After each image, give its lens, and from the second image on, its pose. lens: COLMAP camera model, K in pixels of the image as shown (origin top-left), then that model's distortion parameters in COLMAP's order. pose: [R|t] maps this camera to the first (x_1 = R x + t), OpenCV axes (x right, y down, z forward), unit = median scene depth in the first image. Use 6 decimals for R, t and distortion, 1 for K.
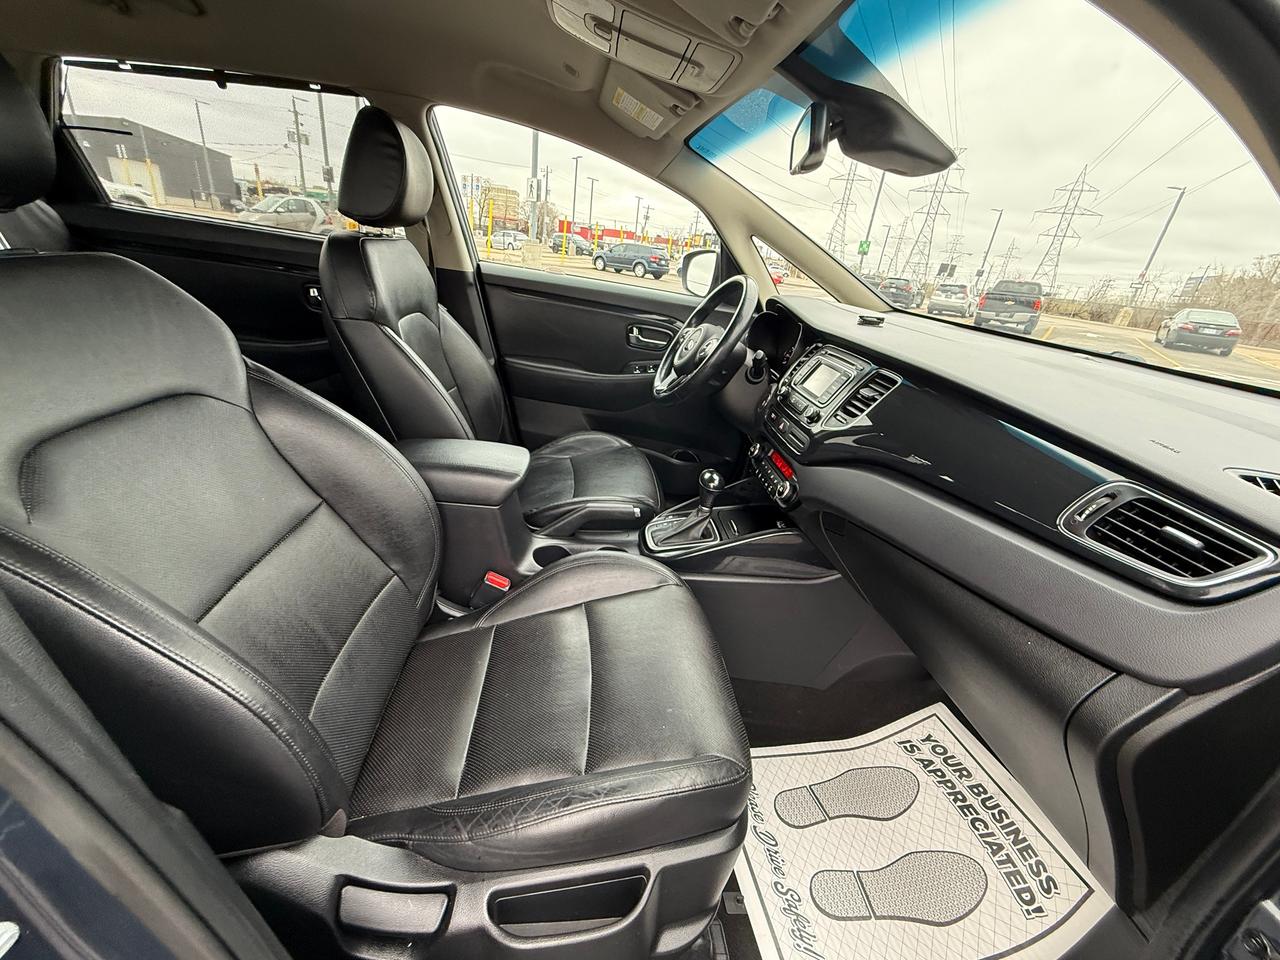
lens RADIAL K [[517.3, 0, 643.6], [0, 517.3, 475.3], [0, 0, 1]] dist [-0.005433, 0.000668]
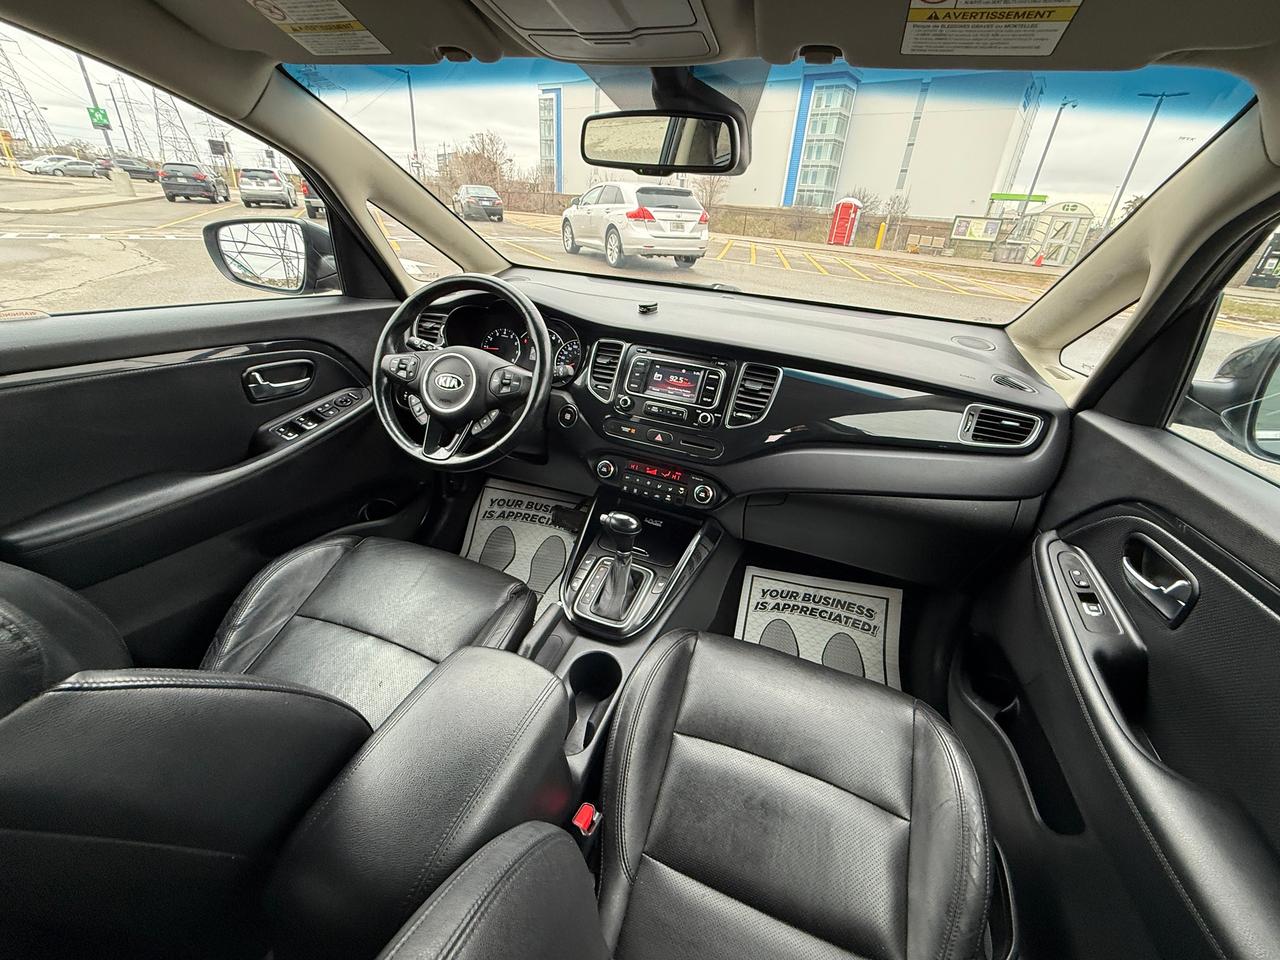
lens RADIAL K [[517.3, 0, 637.8], [0, 517.3, 475.2], [0, 0, 1]] dist [-0.005433, 0.000668]
pose [[0.444265, -0.481756, 0.755341, -0.023996], [0.330238, 0.871804, 0.361801, -0.018402], [-0.832810, 0.088707, 0.546406, 0.023297]]
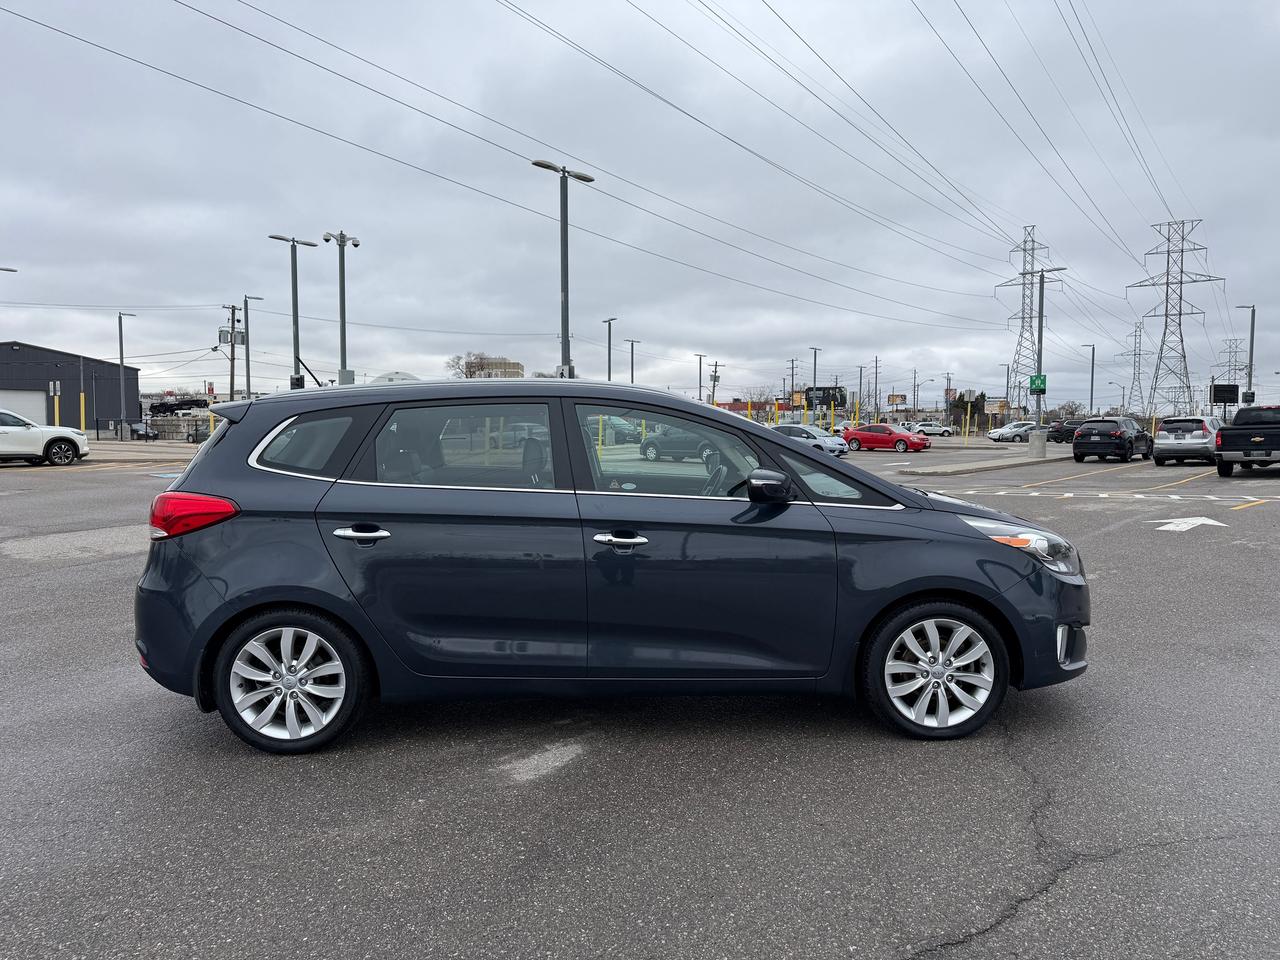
lens RADIAL K [[921.4, 0, 646.8], [0, 921.4, 489.6], [0, 0, 1]] dist [0.044058, -0.032111]
pose [[0.990364, -0.108512, -0.086054, 0.011615], [0.073632, 0.938824, -0.336433, 0.061844], [0.117296, 0.326855, 0.937767, -0.164230]]
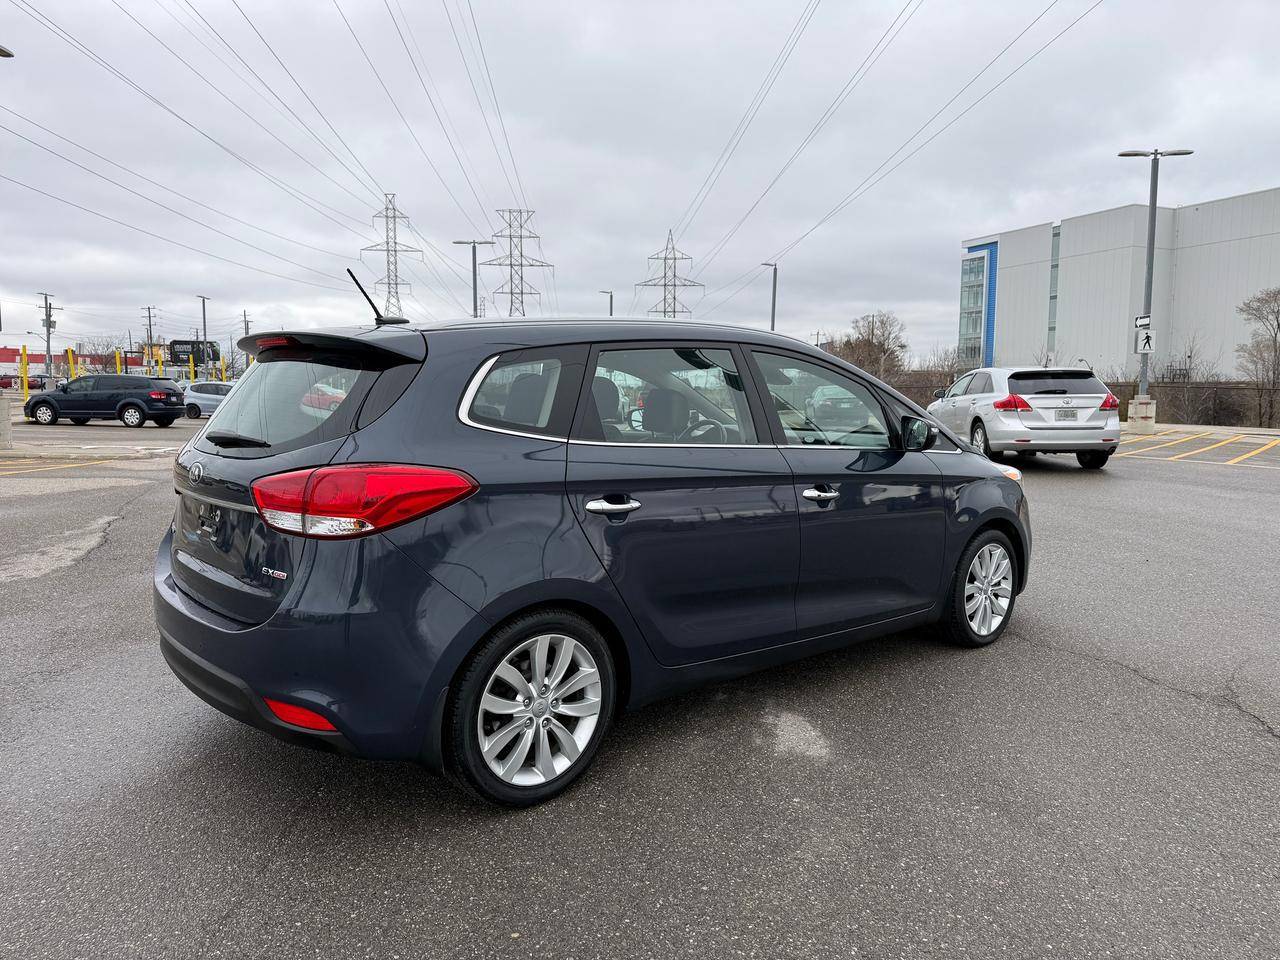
lens RADIAL K [[921.4, 0, 642.0], [0, 921.4, 479.9], [0, 0, 1]] dist [0.044058, -0.032111]
pose [[0.815590, -0.157880, 0.556676, -0.136479], [0.300098, 0.937968, -0.173656, 0.027365], [-0.494727, 0.308689, 0.812377, -0.118446]]
